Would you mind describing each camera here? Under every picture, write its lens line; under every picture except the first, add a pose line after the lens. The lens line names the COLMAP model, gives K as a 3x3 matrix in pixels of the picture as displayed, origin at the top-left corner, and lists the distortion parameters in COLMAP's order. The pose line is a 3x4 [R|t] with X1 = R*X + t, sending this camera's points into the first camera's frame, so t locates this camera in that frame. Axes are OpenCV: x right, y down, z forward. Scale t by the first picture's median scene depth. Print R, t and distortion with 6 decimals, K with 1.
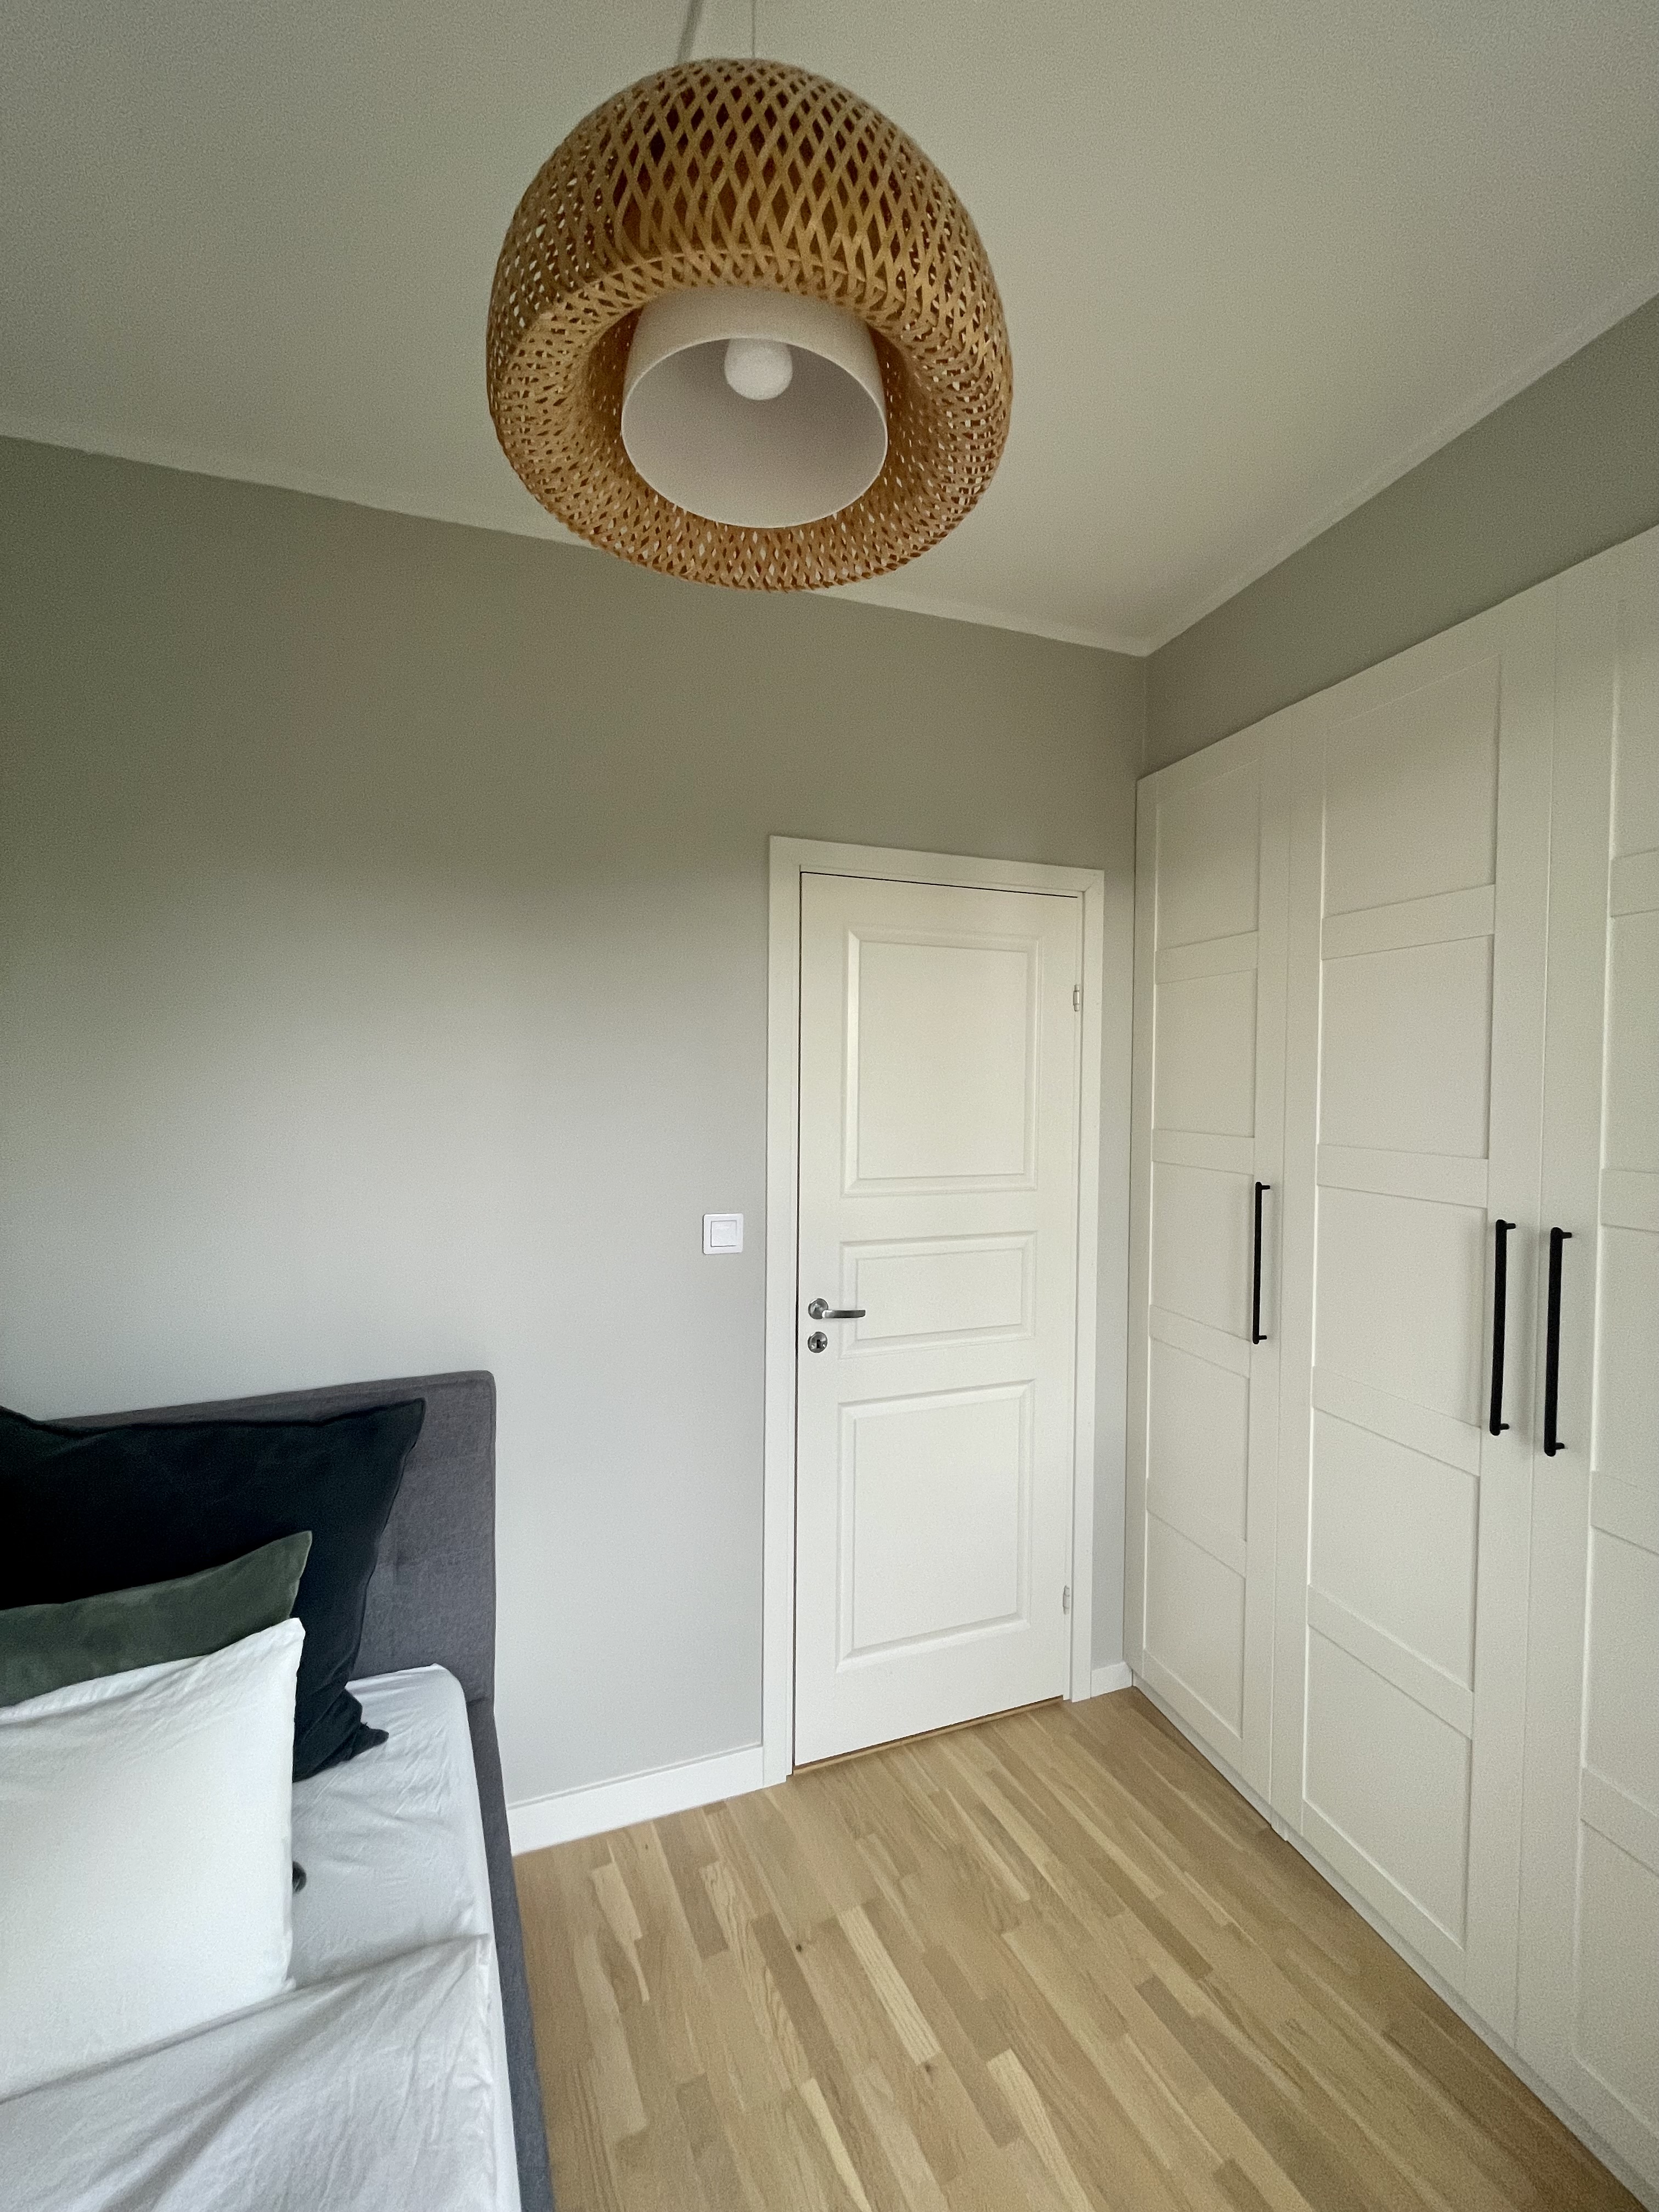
lens RADIAL K [[863.1, 0, 829.5], [0, 863.1, 1106.0], [0, 0, 1]] dist [-0.003200, -0.000405]
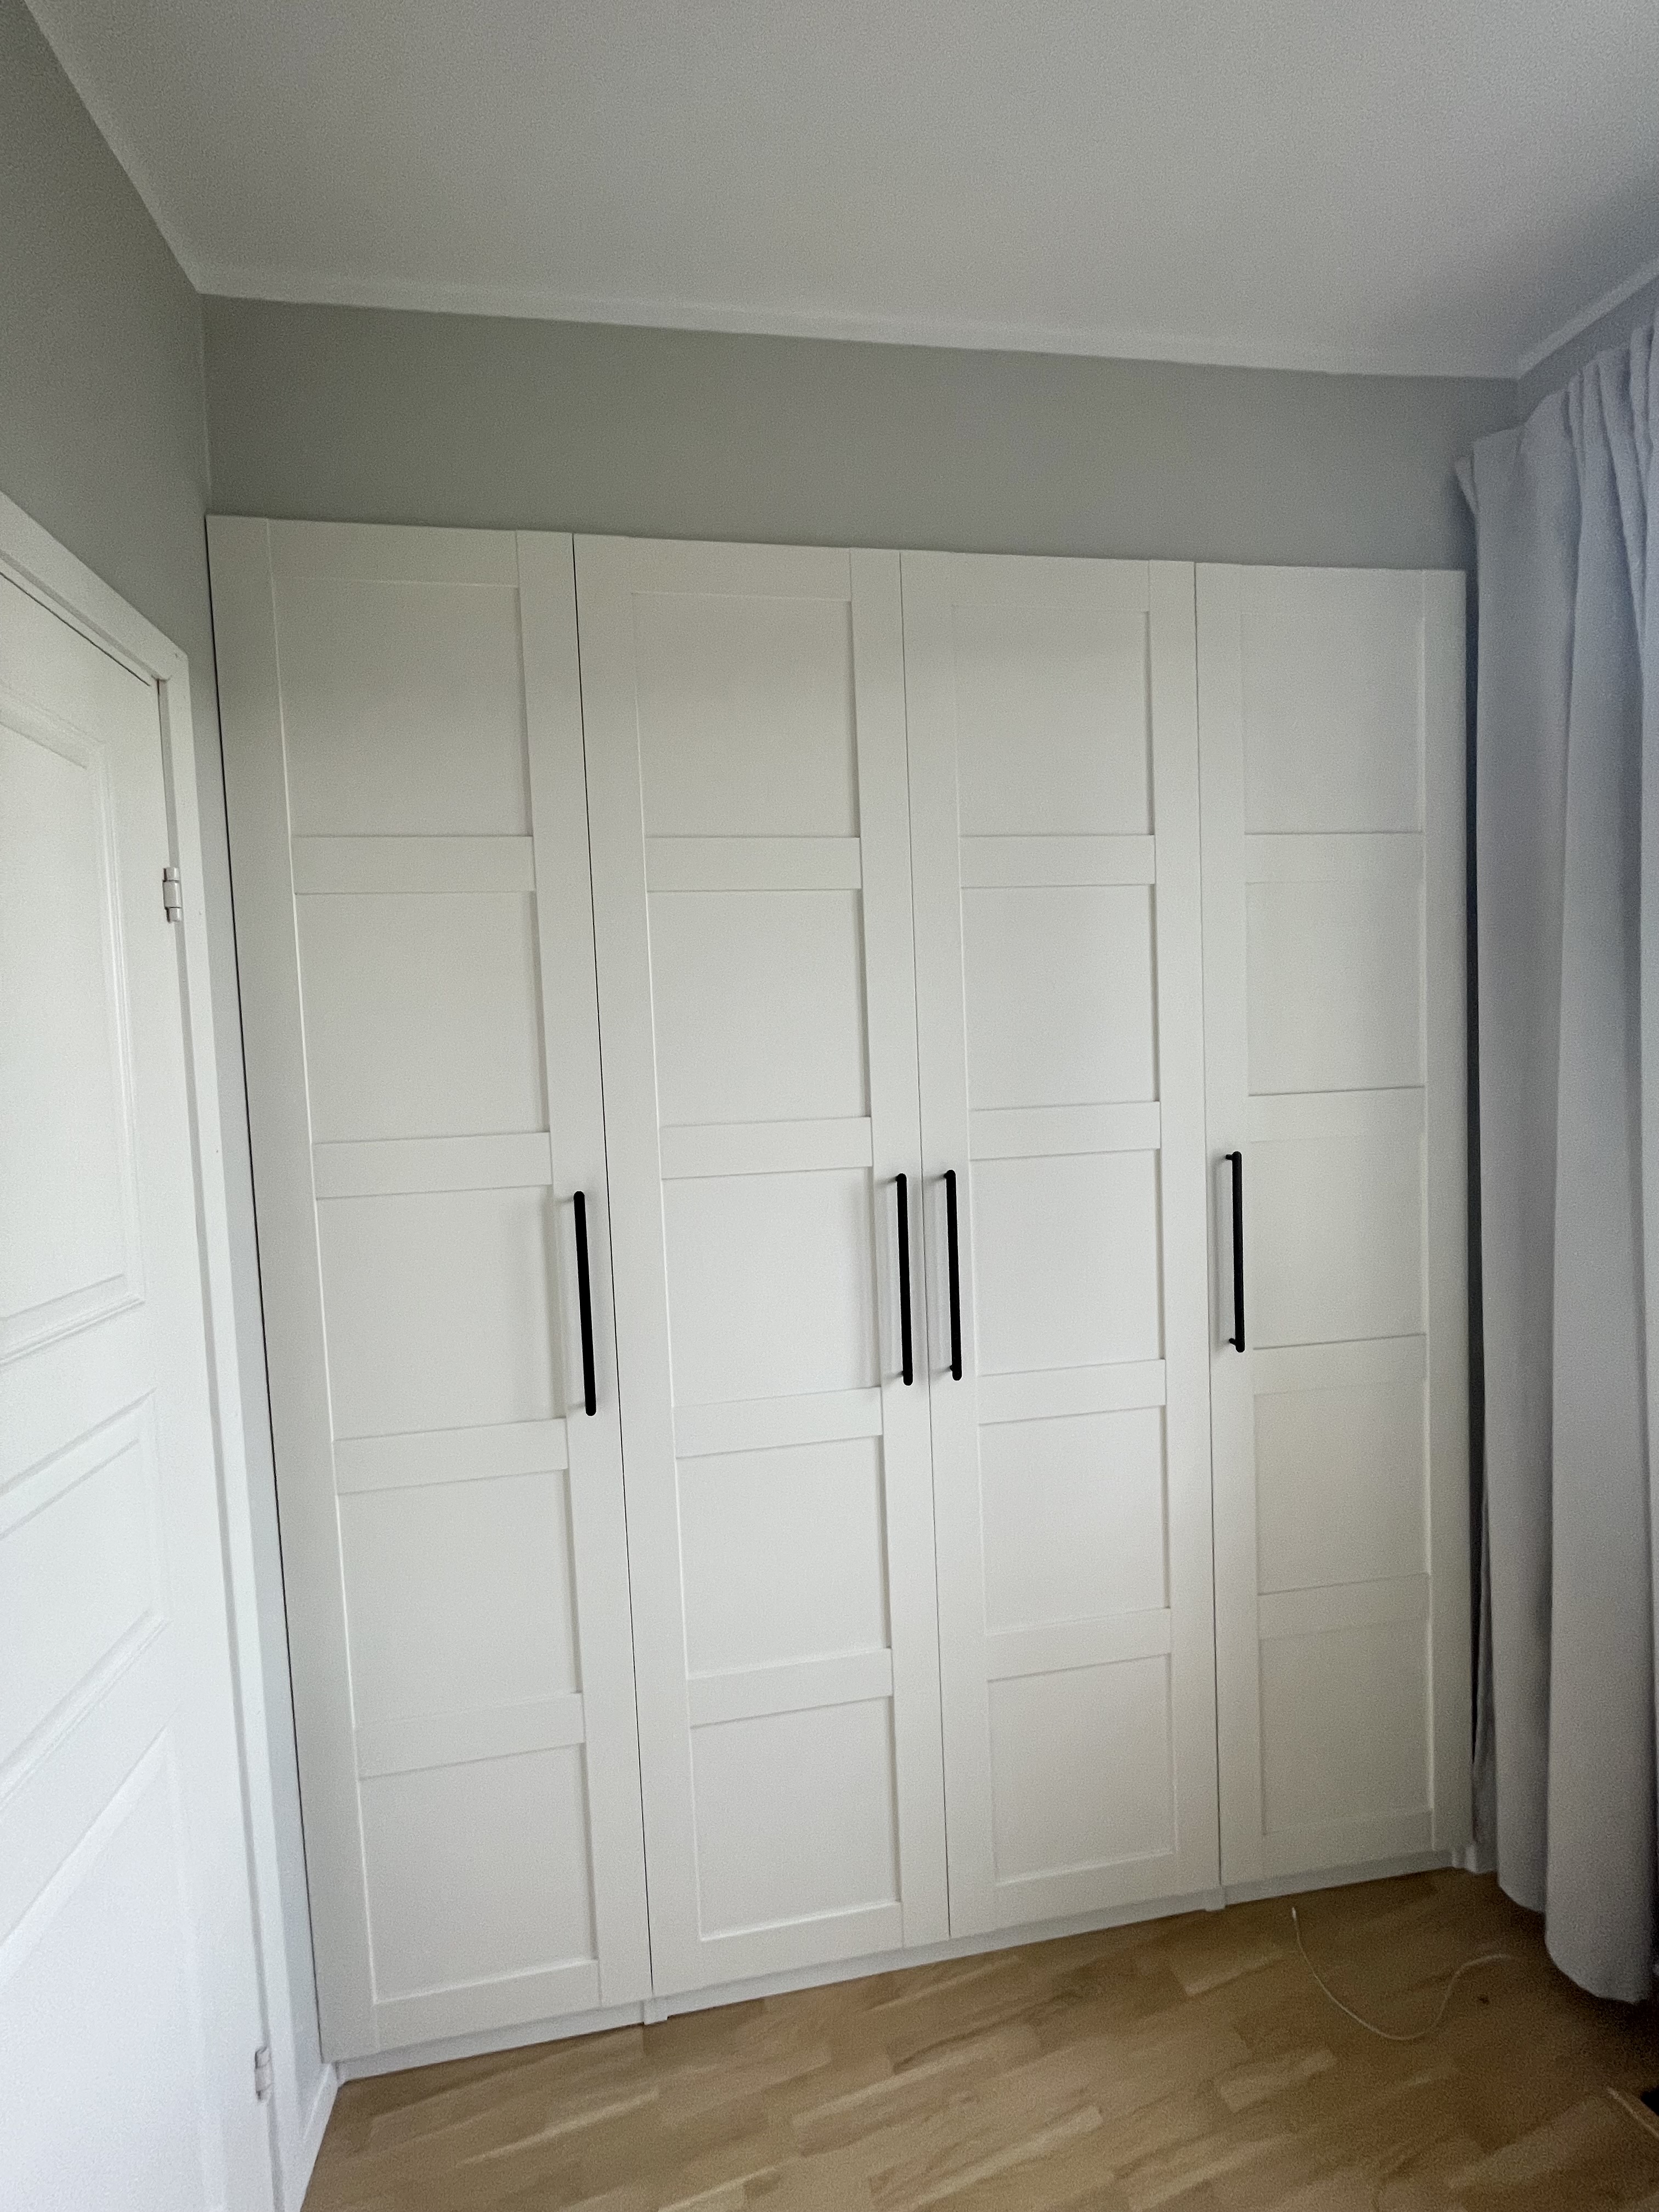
lens RADIAL K [[902.9, 0, 826.4], [0, 902.9, 1092.3], [0, 0, 1]] dist [-0.001852, -0.000292]
pose [[0.154466, -0.058880, 0.986242, -0.267342], [0.067282, 0.996532, 0.048957, -0.021338], [-0.985704, 0.058794, 0.157892, 0.880336]]
